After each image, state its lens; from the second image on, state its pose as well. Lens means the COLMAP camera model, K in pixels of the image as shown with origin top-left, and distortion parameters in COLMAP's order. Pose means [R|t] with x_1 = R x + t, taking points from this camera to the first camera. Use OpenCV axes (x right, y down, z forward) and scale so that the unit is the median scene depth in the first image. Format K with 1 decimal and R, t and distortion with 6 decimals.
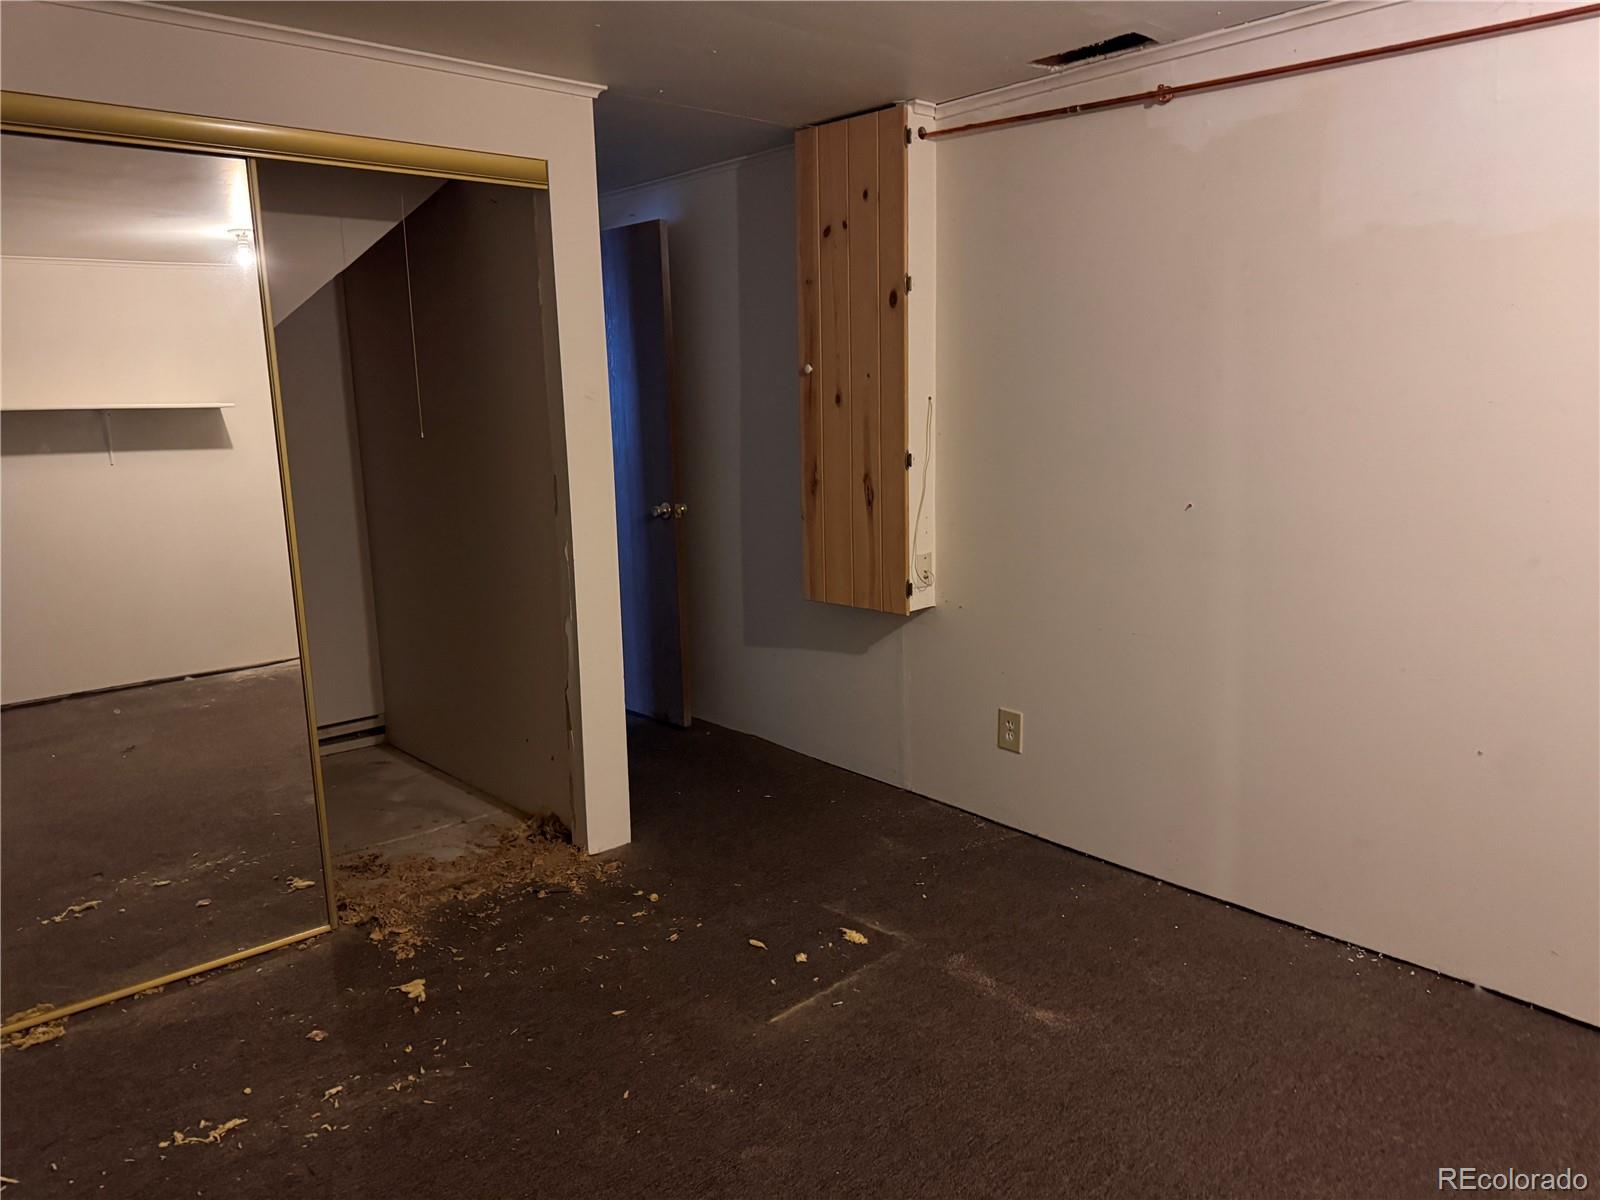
lens RADIAL K [[1112.1, 0, 798.0], [0, 1112.1, 597.8], [0, 0, 1]] dist [0.026700, -0.026228]
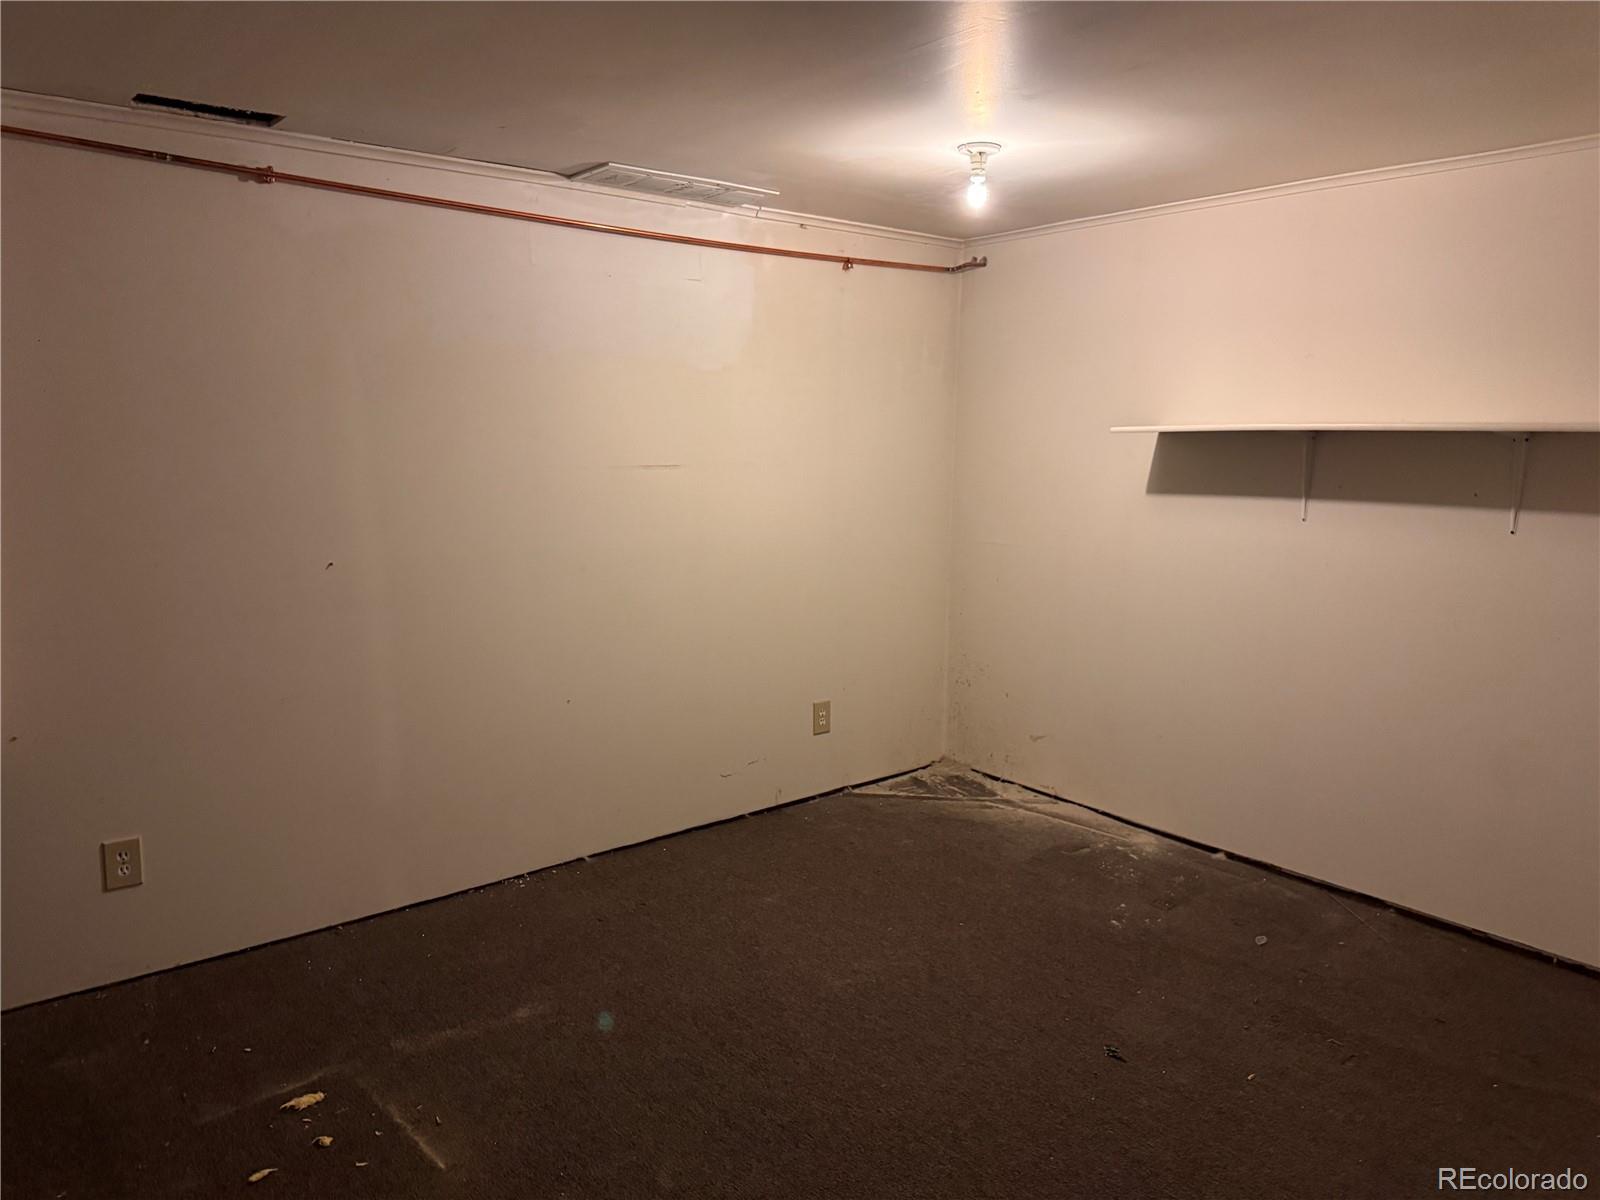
lens RADIAL K [[1112.1, 0, 797.5], [0, 1112.1, 603.3], [0, 0, 1]] dist [0.026700, -0.026228]
pose [[0.062896, -0.138231, 0.988401, -0.721152], [0.183232, 0.975127, 0.124714, -0.103153], [-0.981056, 0.173262, 0.086660, 0.498419]]
